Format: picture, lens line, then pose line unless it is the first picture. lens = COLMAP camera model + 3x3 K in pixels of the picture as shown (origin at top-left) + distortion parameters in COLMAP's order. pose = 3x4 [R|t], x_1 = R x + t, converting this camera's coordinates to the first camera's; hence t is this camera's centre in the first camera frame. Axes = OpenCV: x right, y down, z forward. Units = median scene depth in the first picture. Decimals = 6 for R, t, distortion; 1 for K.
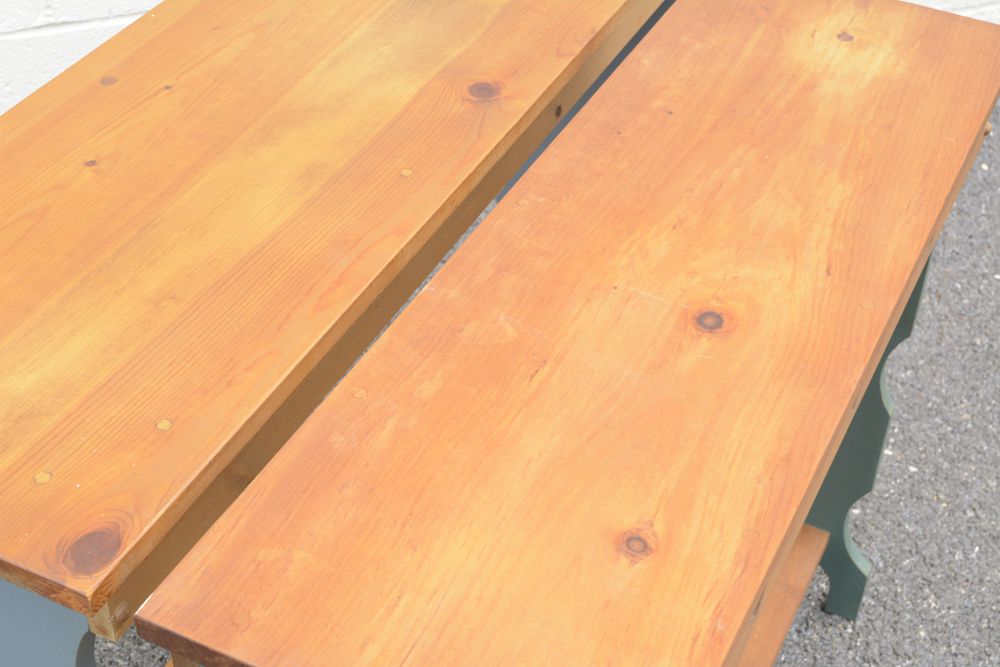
lens RADIAL K [[1500.2, 0, 505.1], [0, 1500.2, 334.3], [0, 0, 1]] dist [0.001602, 0.000000]
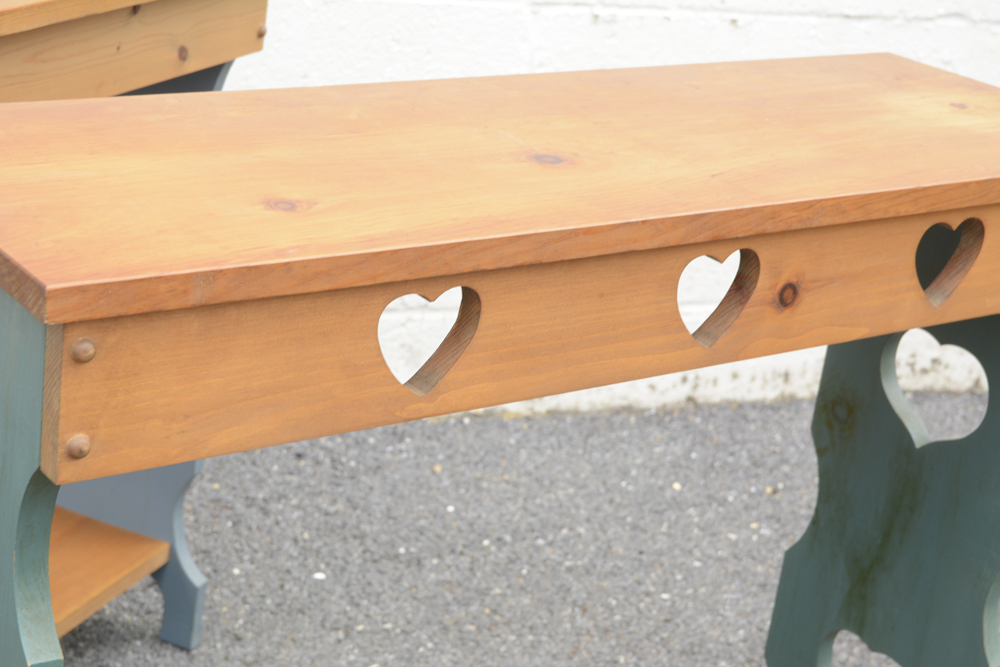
lens RADIAL K [[1917.7, 0, 498.7], [0, 1917.7, 339.7], [0, 0, 1]] dist [0.036282, 0.000000]
pose [[0.993340, 0.082646, 0.080284, 0.308890], [-0.053792, 0.948827, -0.311180, 0.305173], [-0.101894, 0.304789, 0.946954, 0.052624]]
